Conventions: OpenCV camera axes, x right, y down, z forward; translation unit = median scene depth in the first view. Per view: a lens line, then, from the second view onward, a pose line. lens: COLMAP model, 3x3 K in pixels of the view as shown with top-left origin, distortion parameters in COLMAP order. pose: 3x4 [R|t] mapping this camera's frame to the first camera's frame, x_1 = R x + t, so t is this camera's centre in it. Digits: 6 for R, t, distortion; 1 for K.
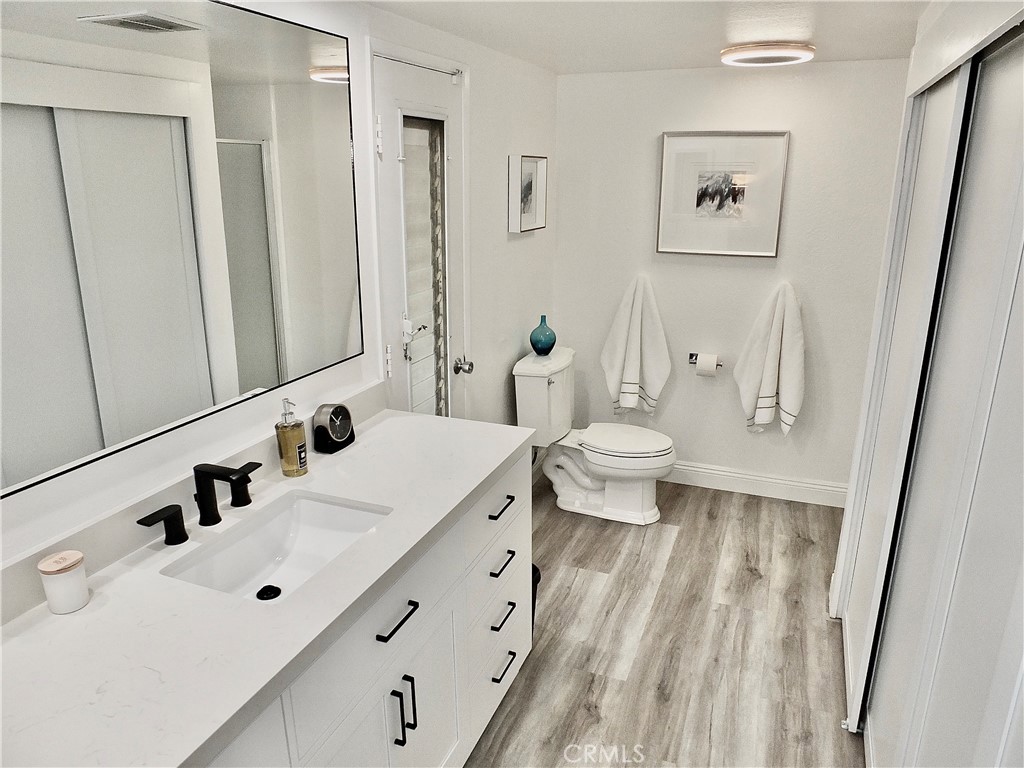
lens RADIAL K [[703.3, 0, 512.0], [0, 703.3, 384.0], [0, 0, 1]] dist [-0.021703, 0.003533]
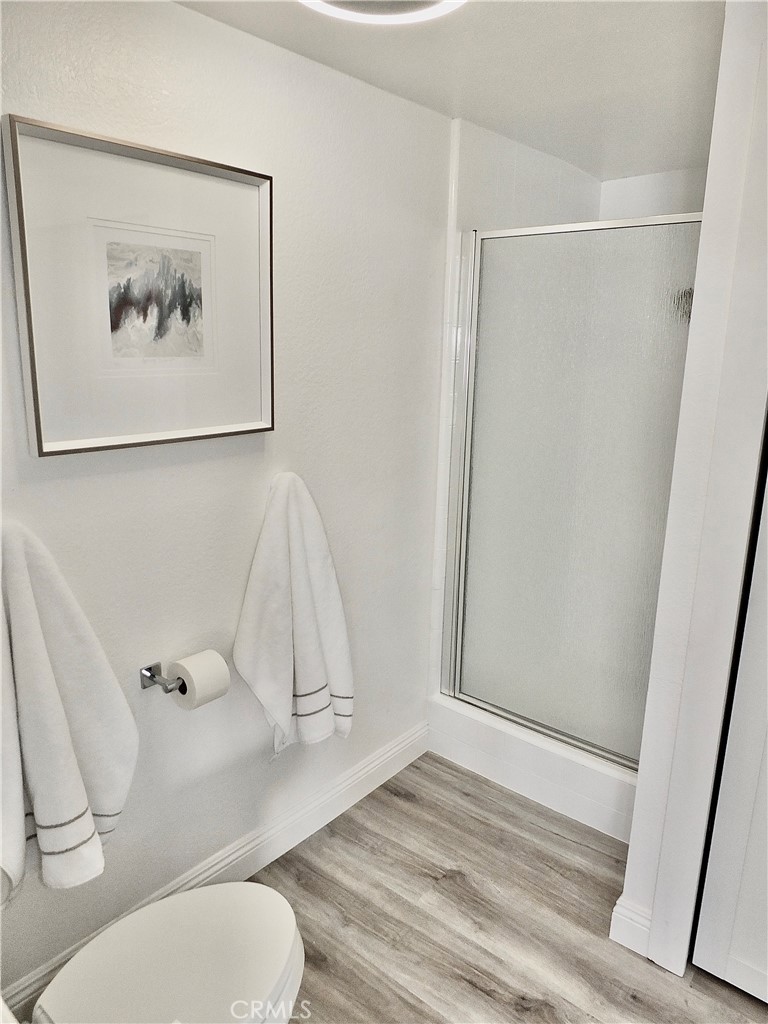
lens RADIAL K [[703.3, 0, 384.0], [0, 703.3, 512.0], [0, 0, 1]] dist [-0.021703, 0.003533]
pose [[0.313323, -0.221722, 0.923400, -0.084331], [0.258476, 0.955563, 0.141741, -0.172826], [-0.913794, 0.194266, 0.356710, 0.745508]]
